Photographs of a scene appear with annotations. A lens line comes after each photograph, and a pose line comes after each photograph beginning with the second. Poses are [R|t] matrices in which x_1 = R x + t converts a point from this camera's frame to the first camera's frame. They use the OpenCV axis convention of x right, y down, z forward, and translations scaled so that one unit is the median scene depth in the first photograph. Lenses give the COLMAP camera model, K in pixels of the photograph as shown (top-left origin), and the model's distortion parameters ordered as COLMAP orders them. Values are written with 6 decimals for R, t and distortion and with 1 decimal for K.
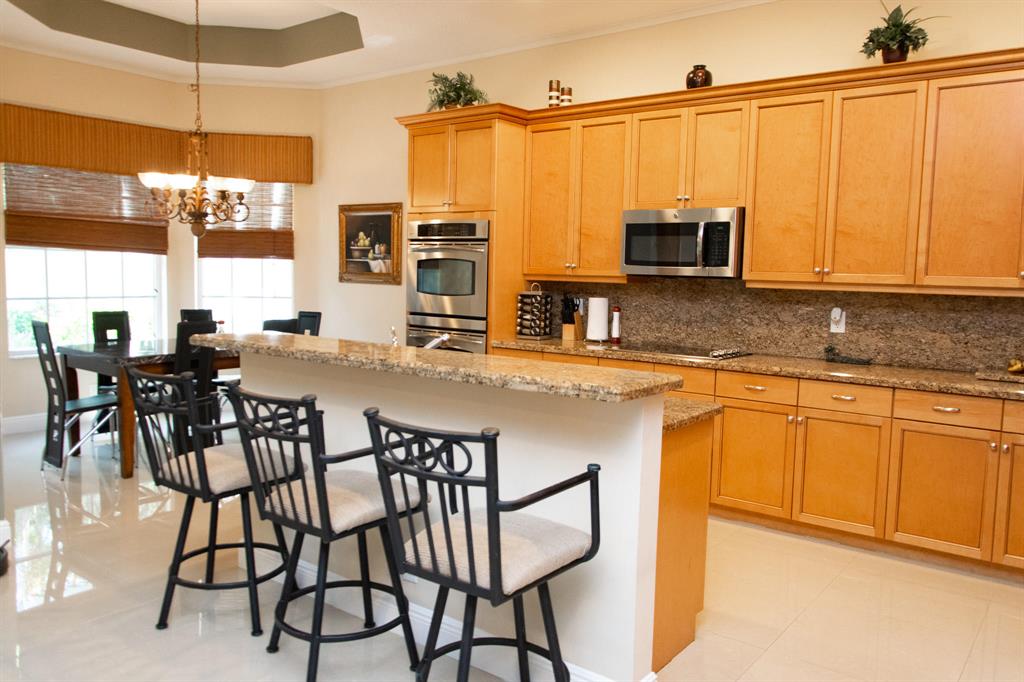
lens RADIAL K [[787.7, 0, 512.0], [0, 787.7, 341.0], [0, 0, 1]] dist [0.004895, 0.006062]
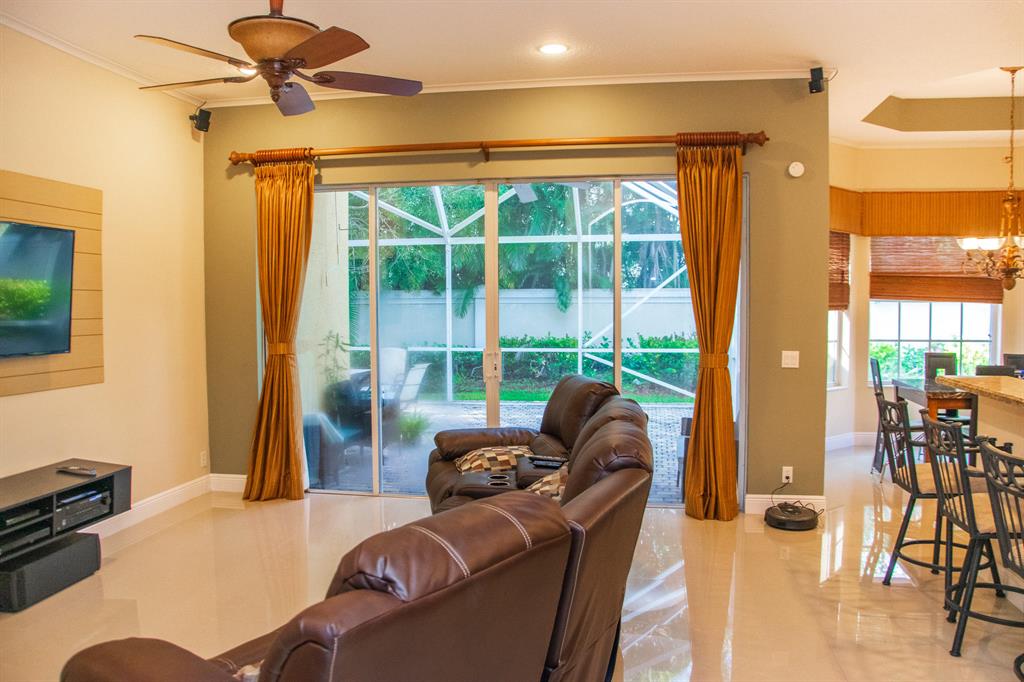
lens RADIAL K [[809.9, 0, 512.0], [0, 809.9, 341.0], [0, 0, 1]] dist [-0.066925, 0.001745]
pose [[0.471221, 0.028826, -0.881544, 0.276721], [-0.069665, 0.997560, -0.004619, -0.006597], [0.879260, 0.063589, 0.472079, -0.150447]]
